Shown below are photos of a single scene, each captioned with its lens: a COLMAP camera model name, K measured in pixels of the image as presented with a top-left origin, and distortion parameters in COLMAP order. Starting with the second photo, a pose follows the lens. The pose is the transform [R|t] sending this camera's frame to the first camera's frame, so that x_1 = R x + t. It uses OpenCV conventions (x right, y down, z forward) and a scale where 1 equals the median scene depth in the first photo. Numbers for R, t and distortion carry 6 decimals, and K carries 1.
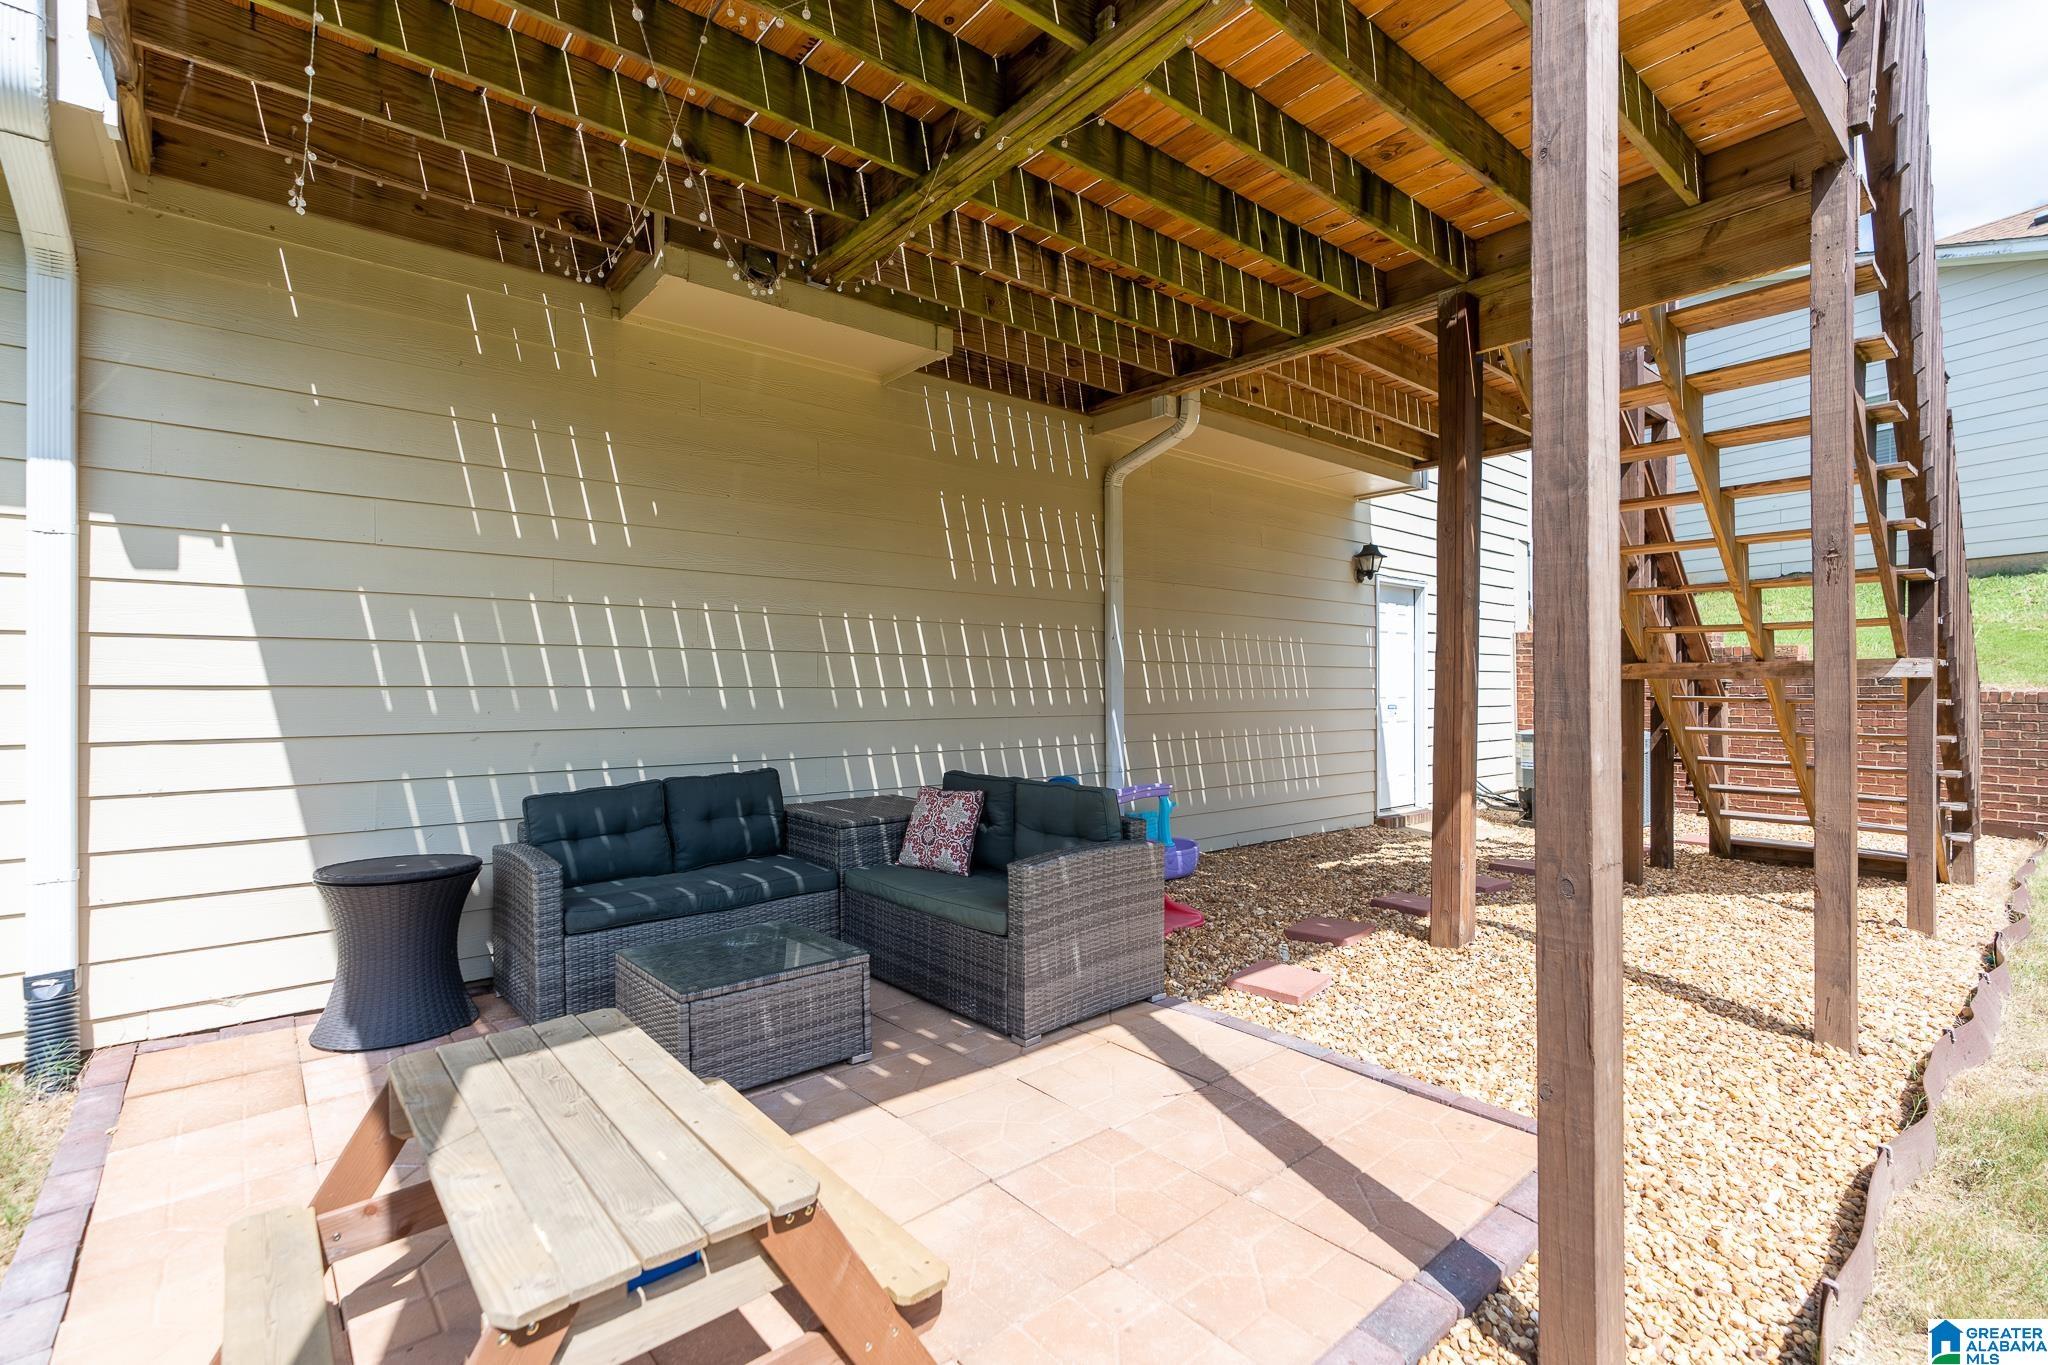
lens RADIAL K [[920.3, 0, 1027.2], [0, 920.3, 682.2], [0, 0, 1]] dist [-0.002870, 0.001933]
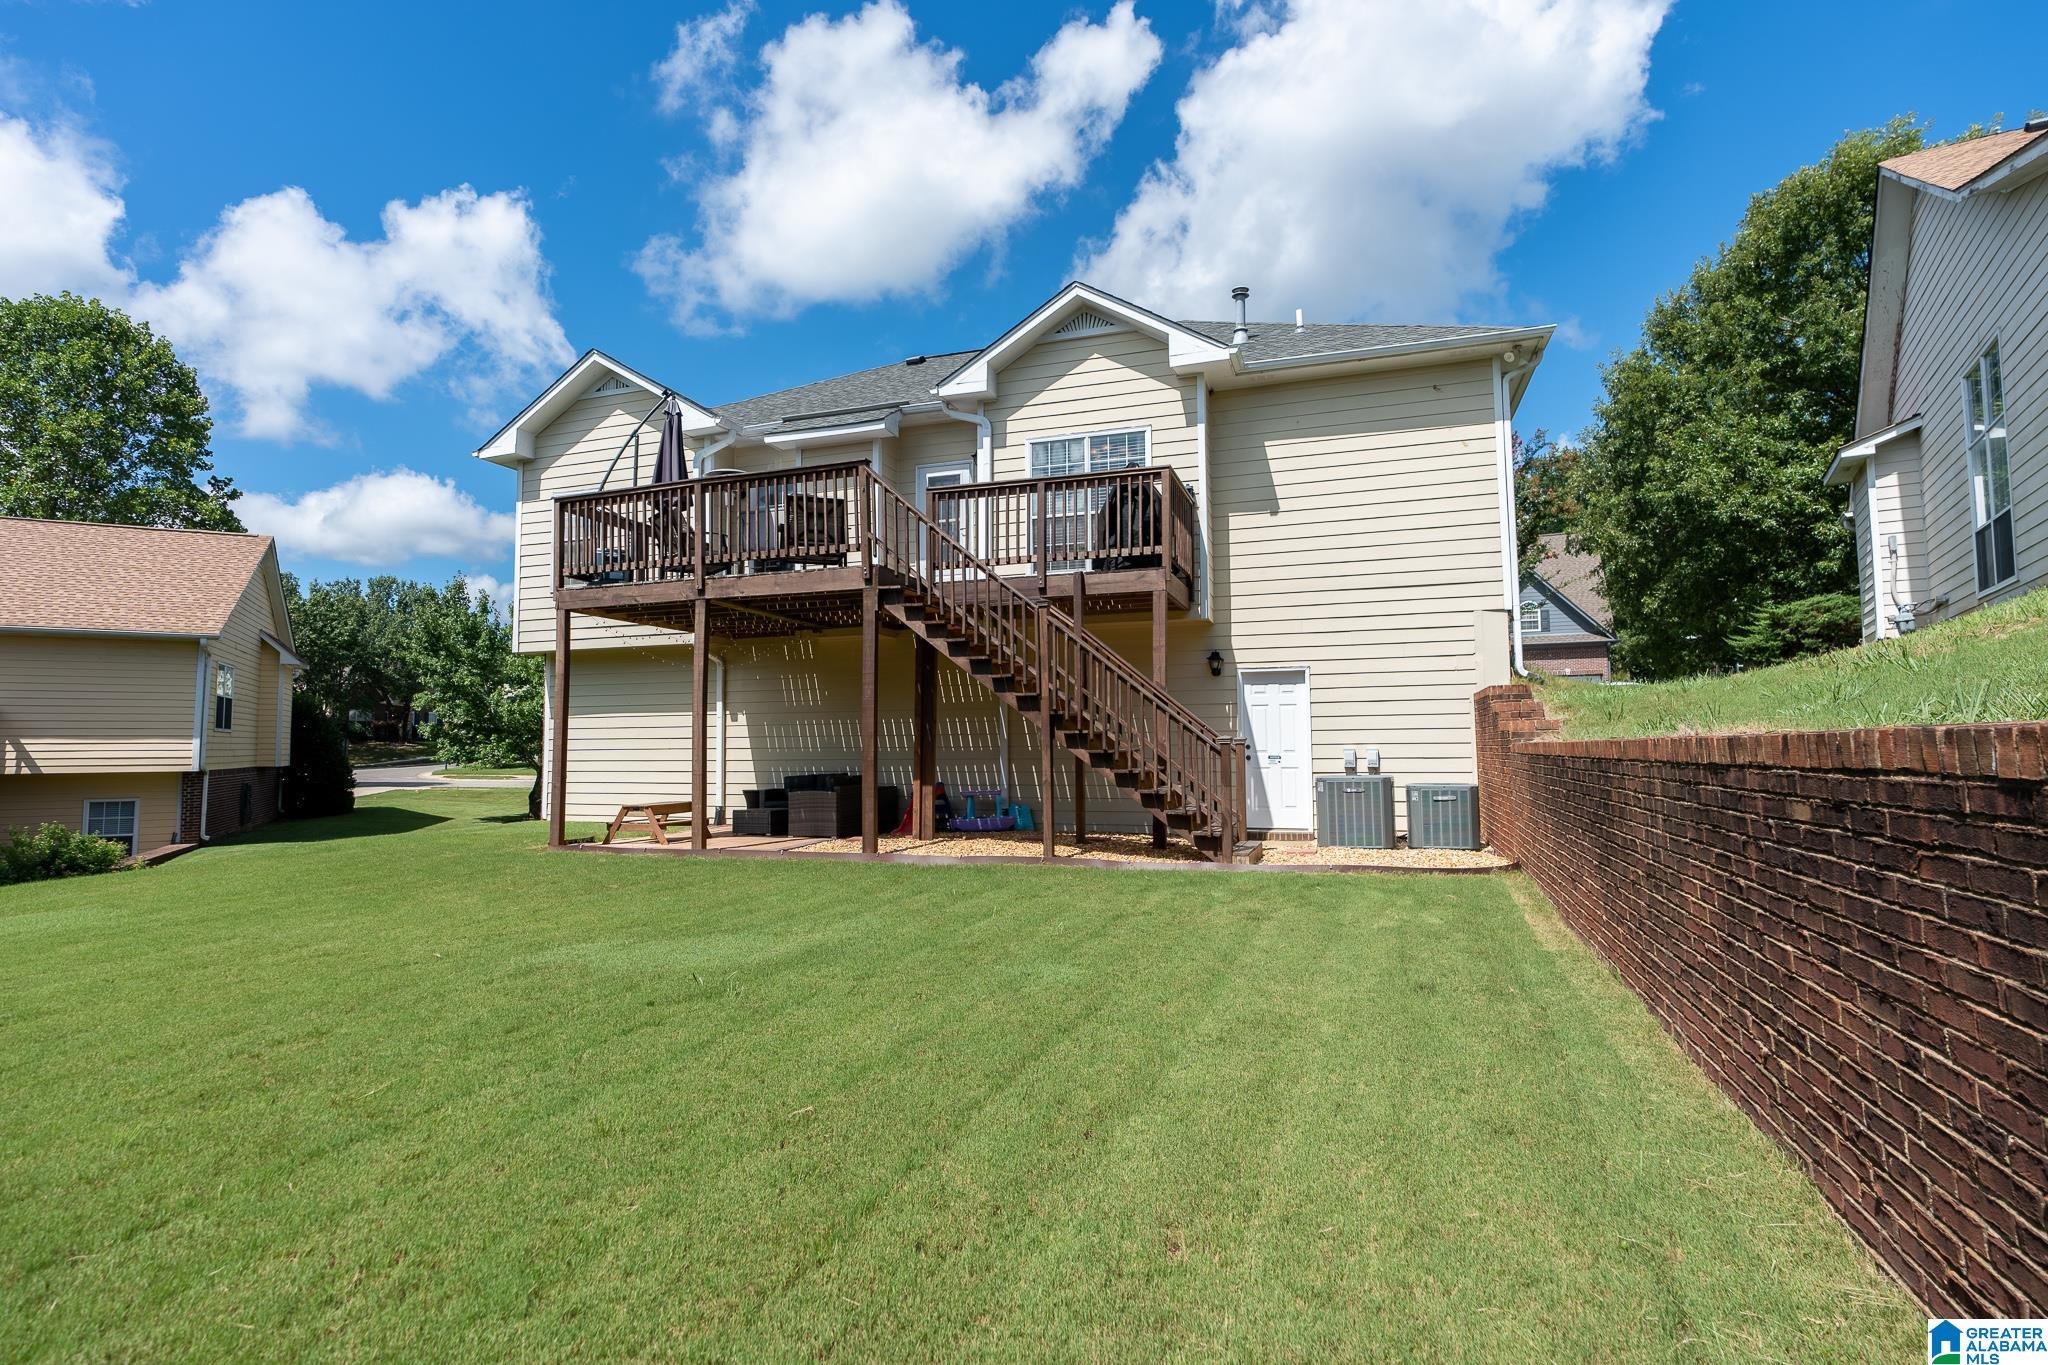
lens RADIAL K [[996.6, 0, 1021.7], [0, 996.6, 681.7], [0, 0, 1]] dist [-0.002670, 0.000269]
pose [[0.514563, -0.061315, -0.855257, 3.277978], [0.013184, 0.997888, -0.063609, 0.006573], [0.857351, 0.021455, 0.514285, -0.280716]]
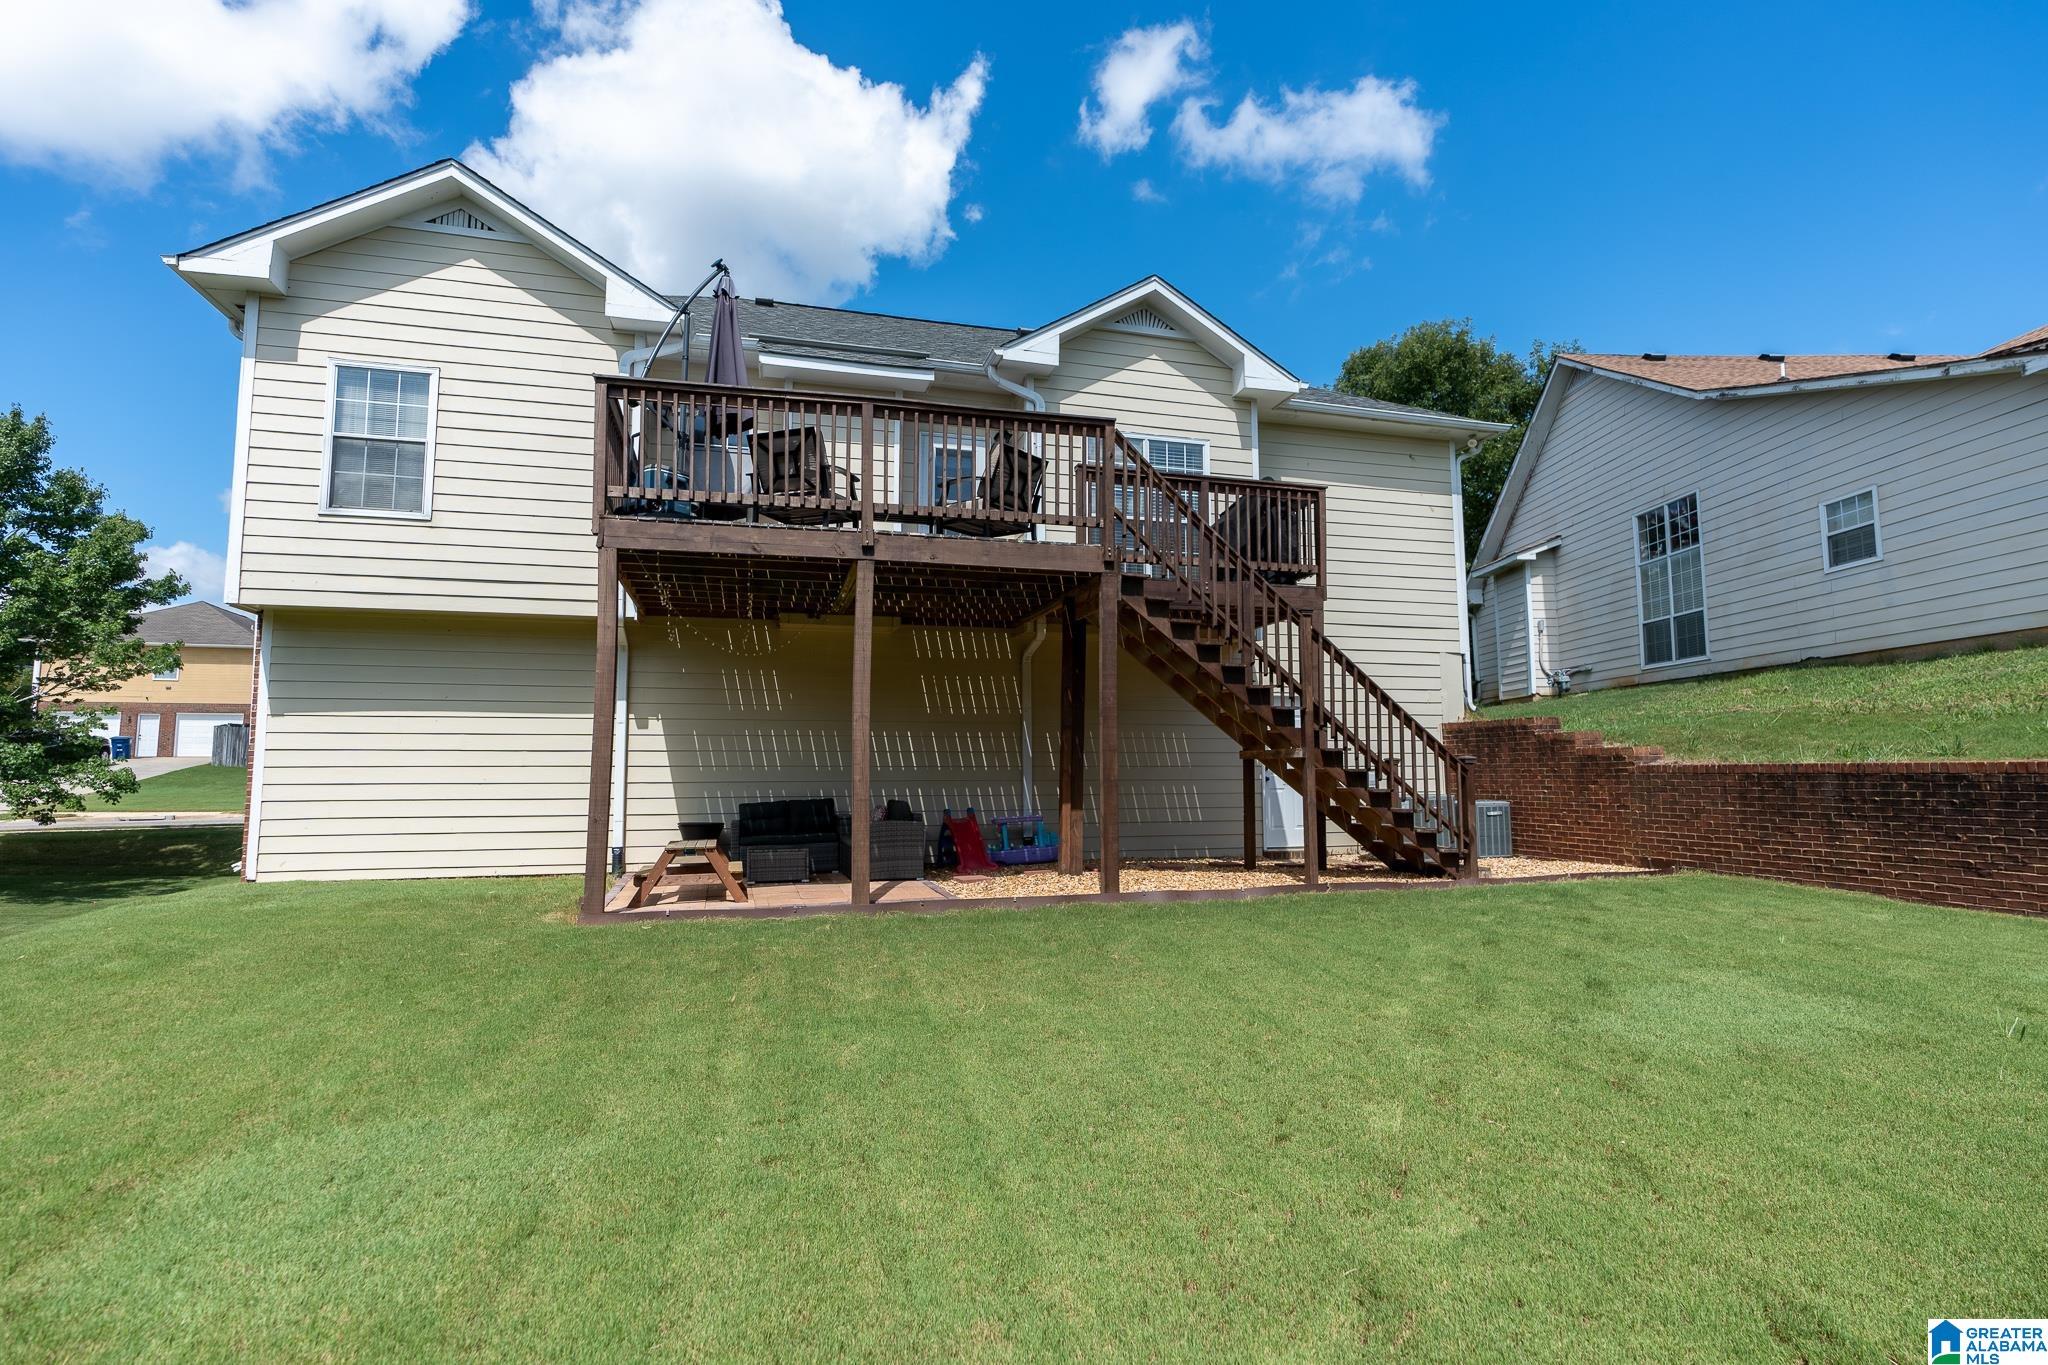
lens RADIAL K [[996.6, 0, 1022.0], [0, 996.6, 684.2], [0, 0, 1]] dist [-0.002670, 0.000269]
pose [[0.909876, -0.039657, -0.412980, 1.457617], [0.006020, 0.996578, -0.082435, 0.011324], [0.414836, 0.072519, 0.907001, -1.392725]]
